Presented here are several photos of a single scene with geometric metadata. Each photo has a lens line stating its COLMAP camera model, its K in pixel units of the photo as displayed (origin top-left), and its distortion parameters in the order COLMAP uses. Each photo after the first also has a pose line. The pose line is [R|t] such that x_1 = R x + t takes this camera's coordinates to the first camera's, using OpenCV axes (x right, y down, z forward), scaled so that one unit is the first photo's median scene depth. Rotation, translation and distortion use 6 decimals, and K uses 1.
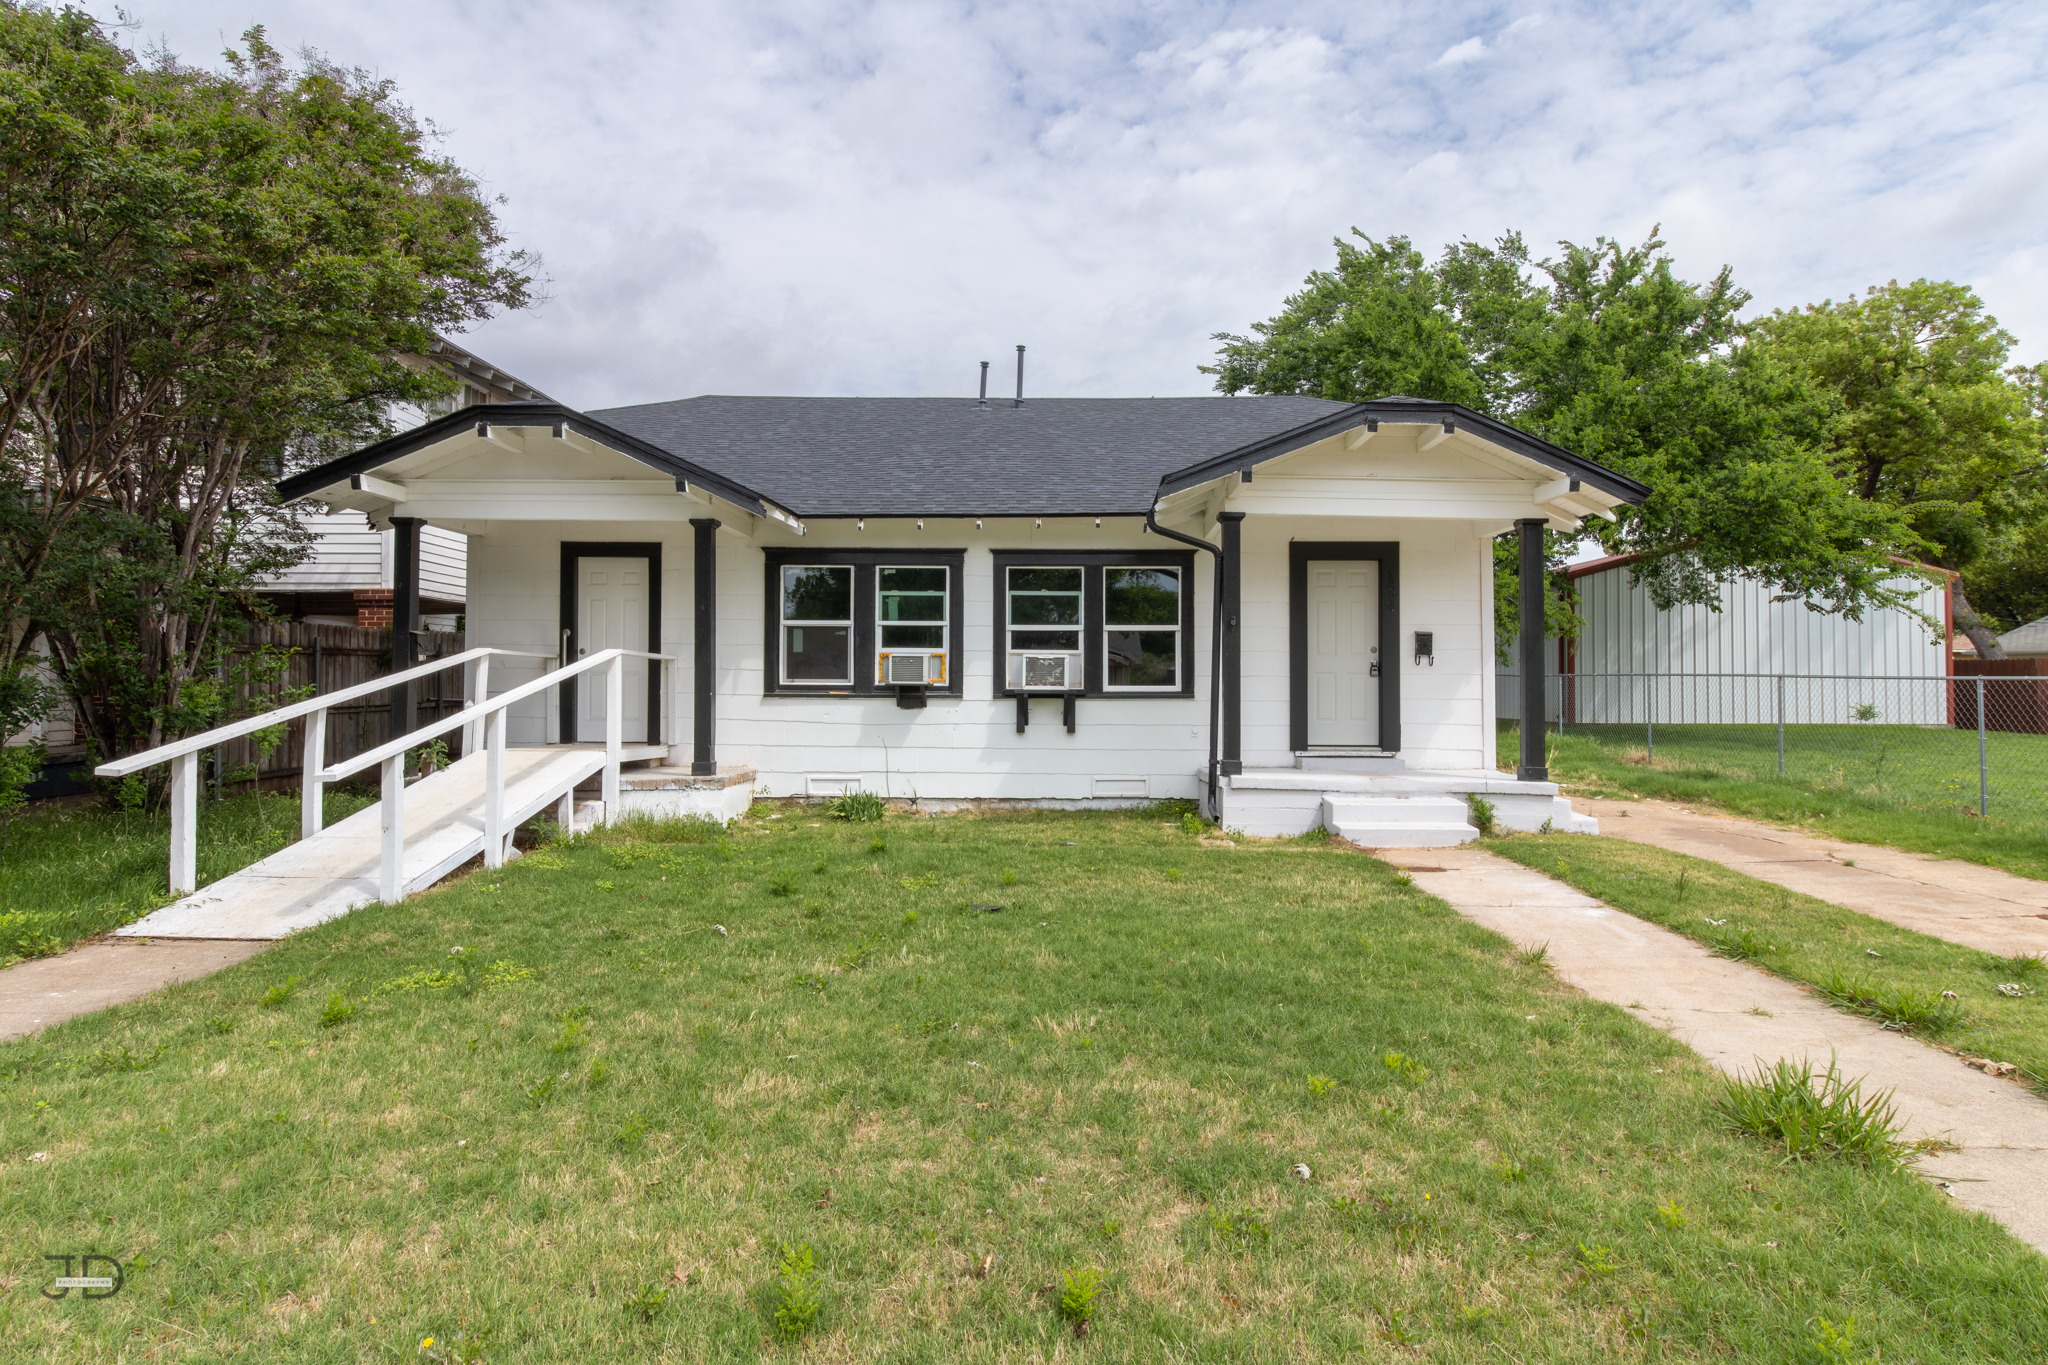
lens RADIAL K [[1177.8, 0, 1027.1], [0, 1177.8, 642.0], [0, 0, 1]] dist [-0.002259, -0.000571]
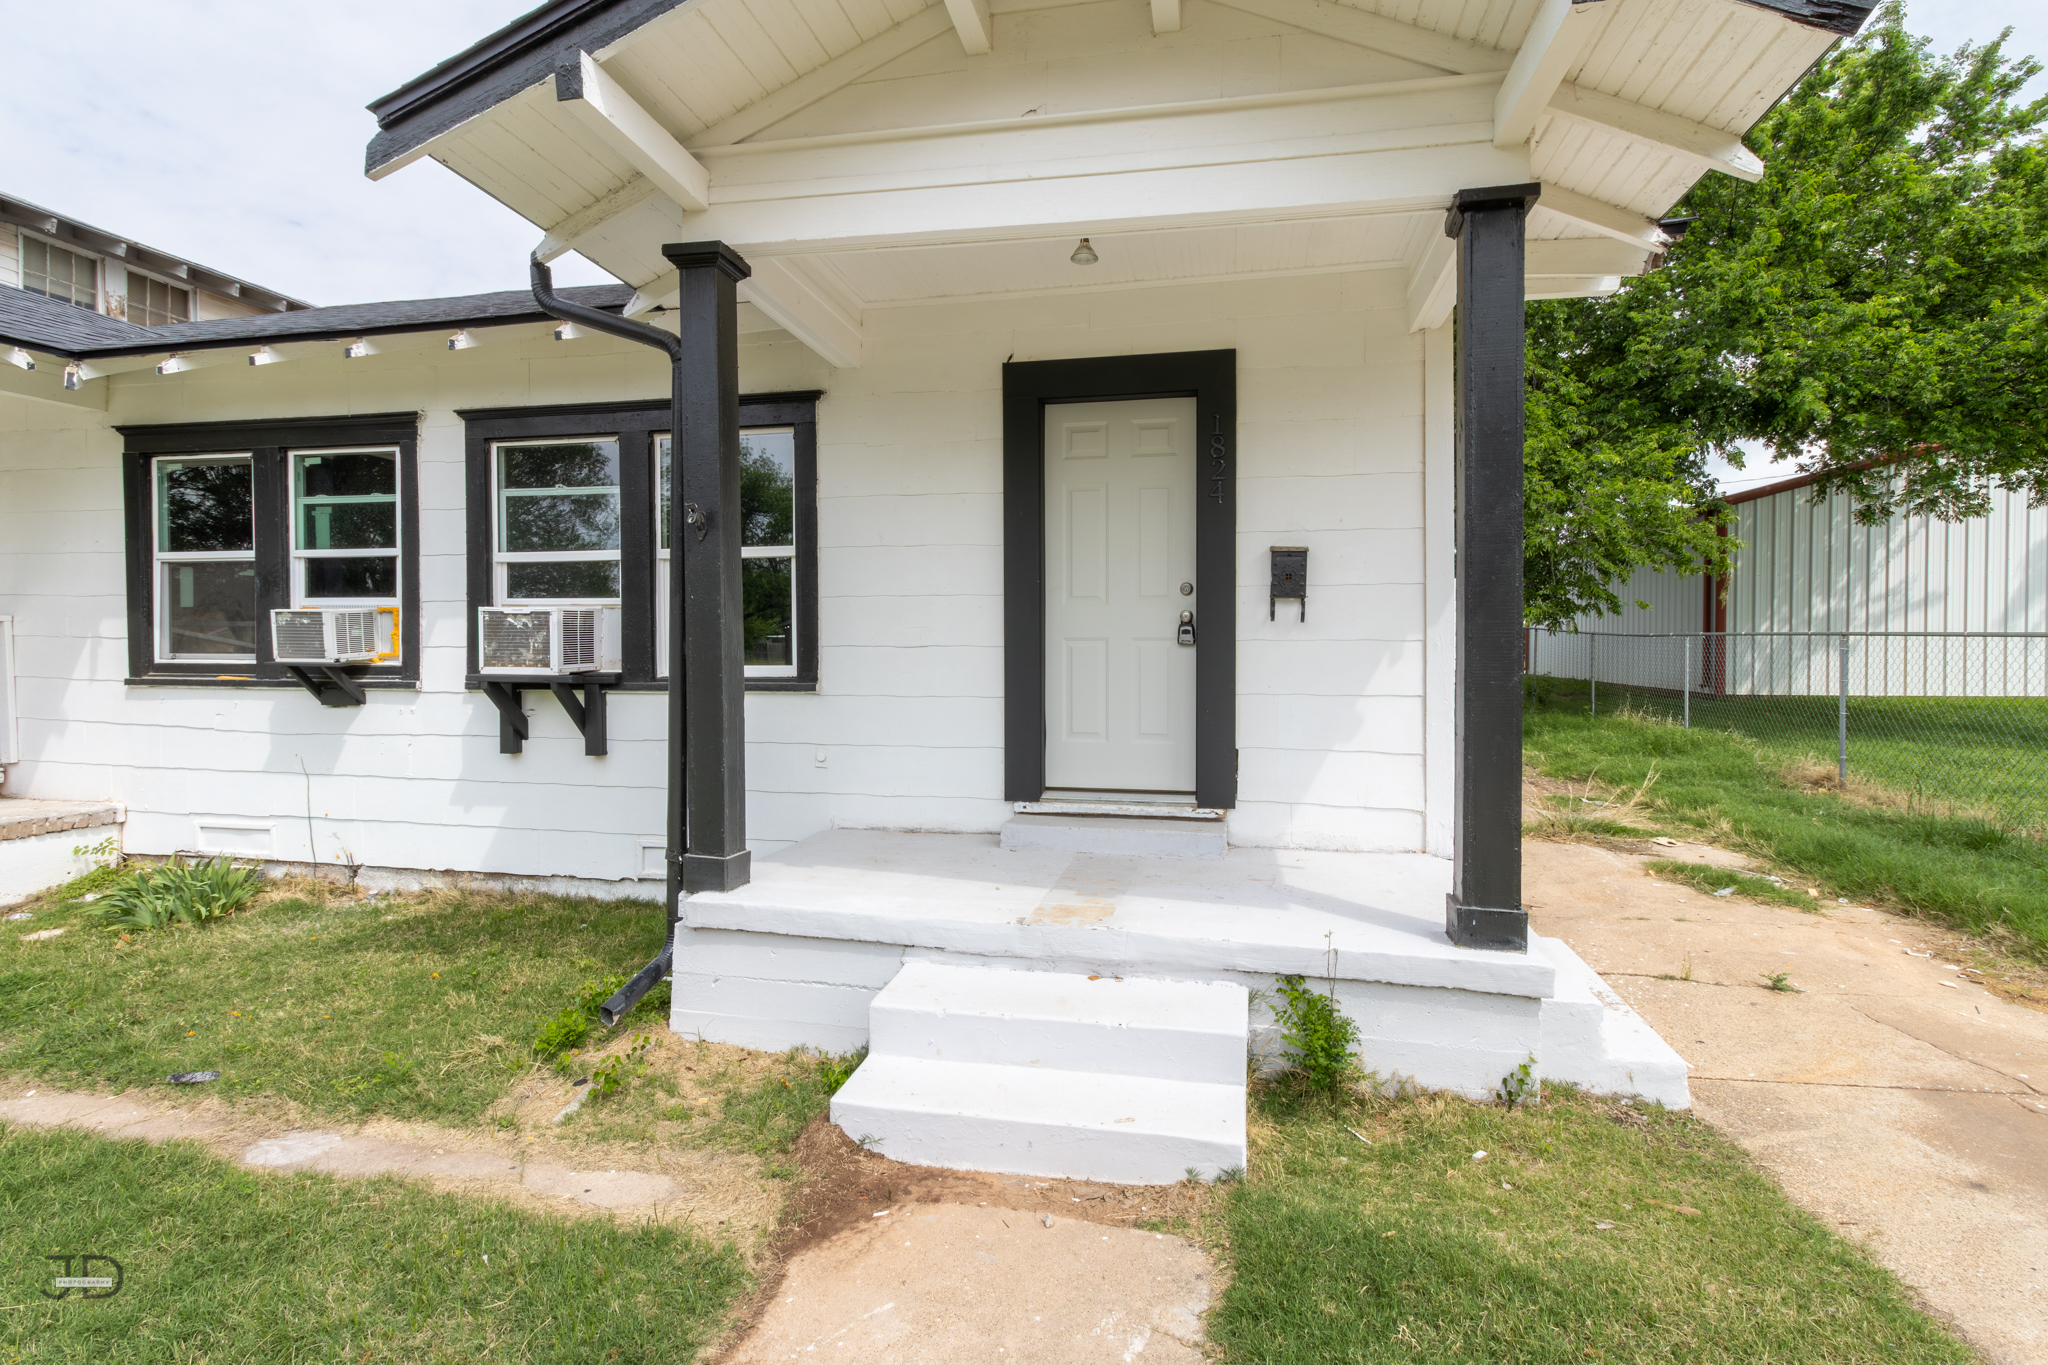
lens RADIAL K [[989.4, 0, 1028.0], [0, 989.4, 660.5], [0, 0, 1]] dist [0.000527, 0.001443]
pose [[0.981269, -0.000230, -0.192644, 0.308859], [0.010921, 0.998458, 0.054435, 0.012983], [0.192334, -0.055519, 0.979758, 0.602075]]
